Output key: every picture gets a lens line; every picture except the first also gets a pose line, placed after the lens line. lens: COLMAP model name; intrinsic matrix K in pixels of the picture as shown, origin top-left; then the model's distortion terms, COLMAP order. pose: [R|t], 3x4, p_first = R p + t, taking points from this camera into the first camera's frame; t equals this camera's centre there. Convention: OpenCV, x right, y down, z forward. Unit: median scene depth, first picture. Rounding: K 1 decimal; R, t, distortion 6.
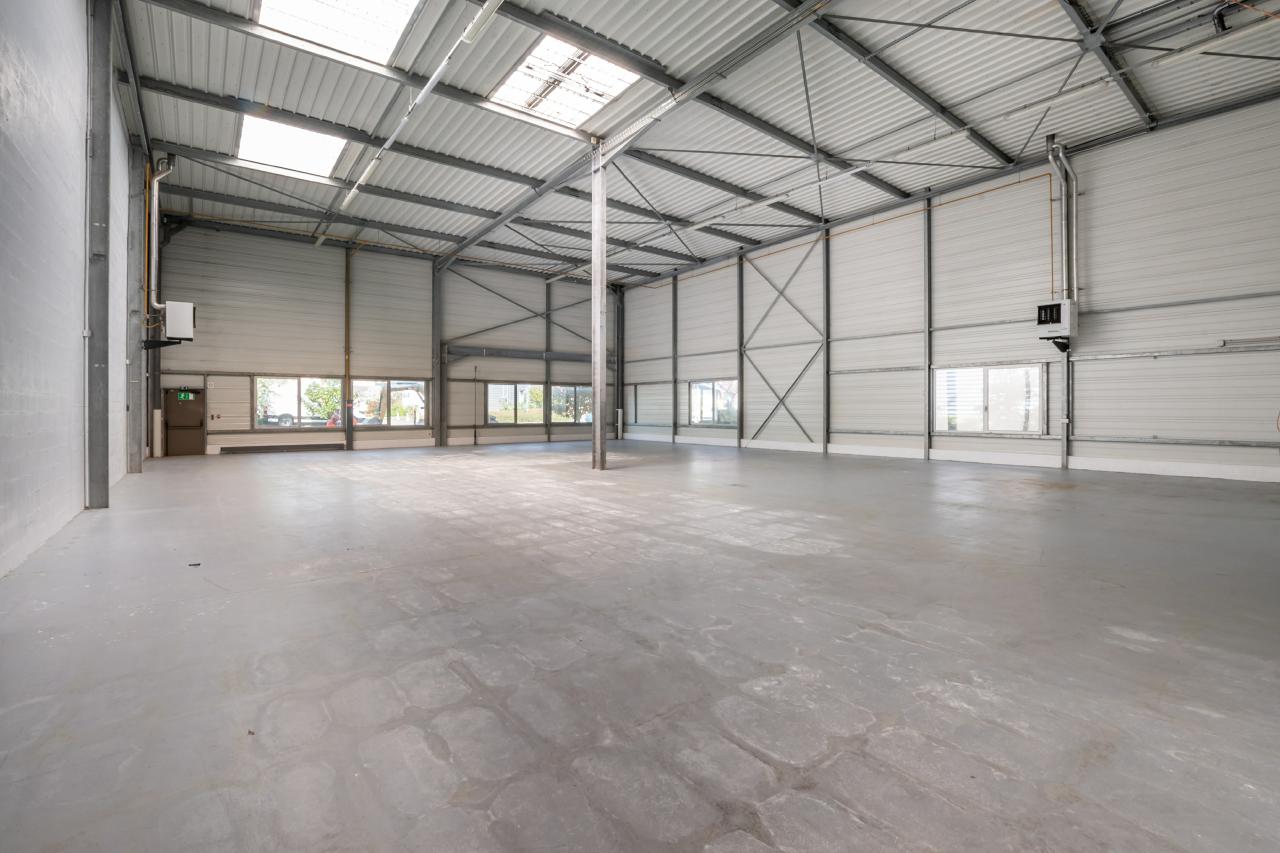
lens RADIAL K [[565.7, 0, 637.9], [0, 565.7, 405.6], [0, 0, 1]] dist [-0.015703, 0.000086]
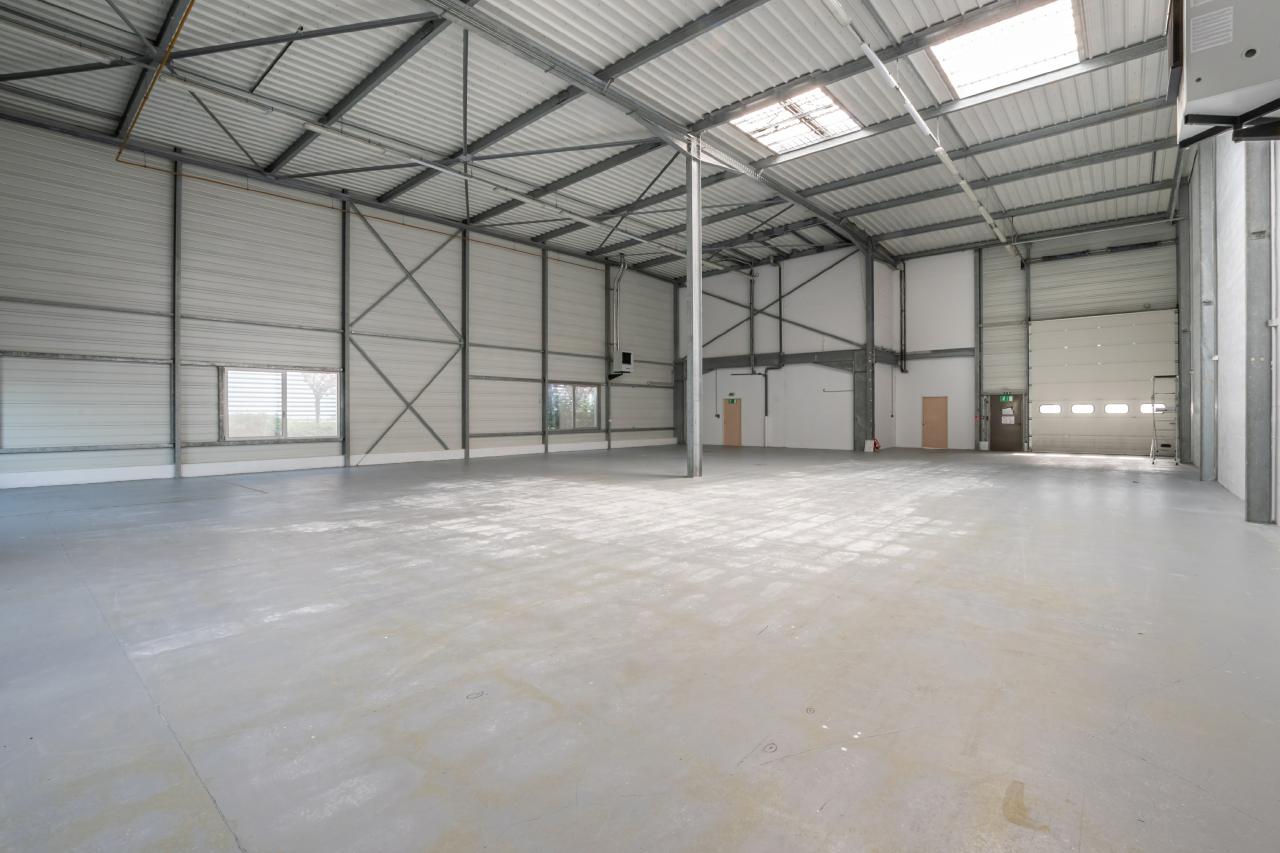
lens RADIAL K [[578.3, 0, 636.1], [0, 578.3, 417.2], [0, 0, 1]] dist [-0.015425, 0.000817]
pose [[-0.175433, -0.005012, 0.984479, -0.650492], [-0.002997, 0.999985, 0.004557, 0.006095], [-0.984487, -0.002151, -0.175445, 0.815584]]
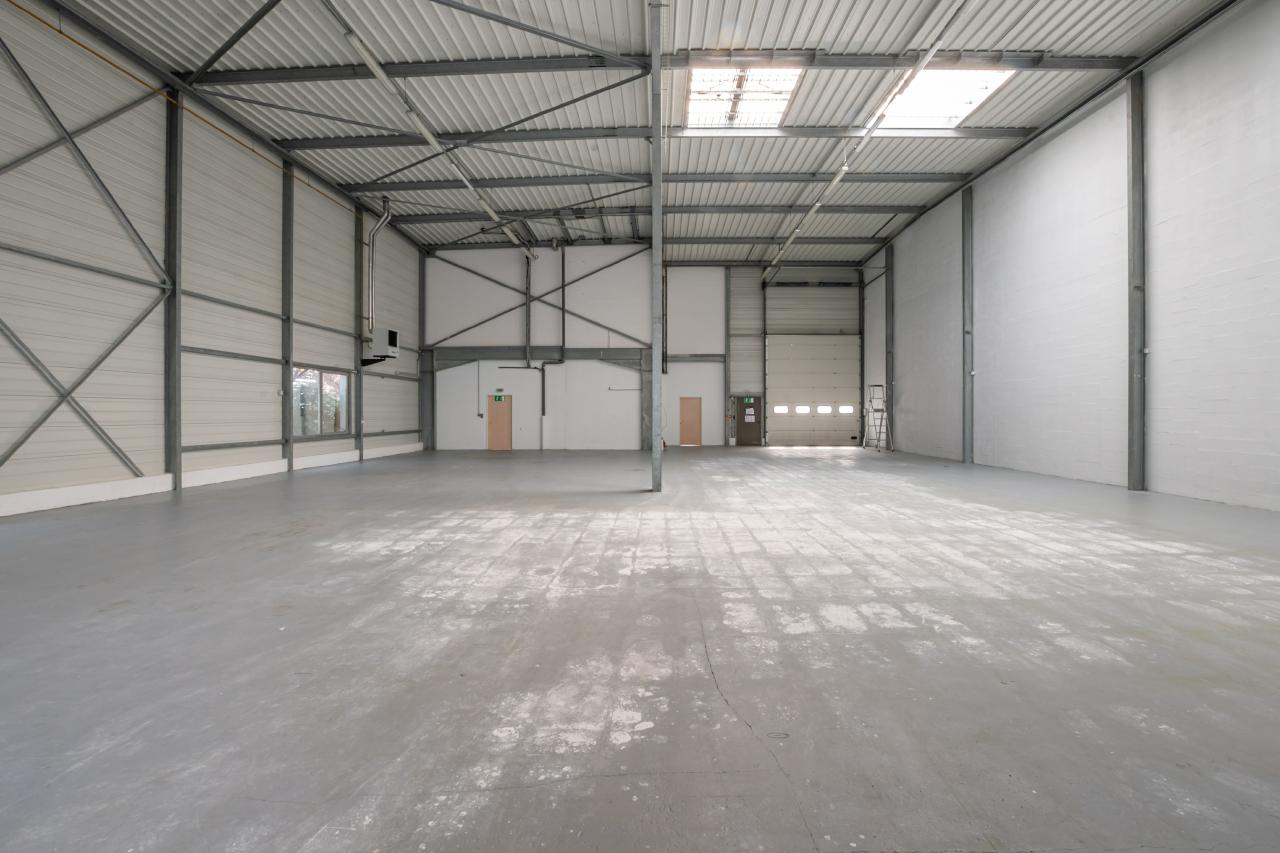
lens RADIAL K [[578.3, 0, 636.1], [0, 578.3, 417.2], [0, 0, 1]] dist [-0.015425, 0.000817]
pose [[-0.760251, -0.004726, 0.649612, -0.352511], [-0.003305, 0.999989, 0.003407, 0.007398], [-0.649621, 0.000443, -0.760258, 1.047048]]
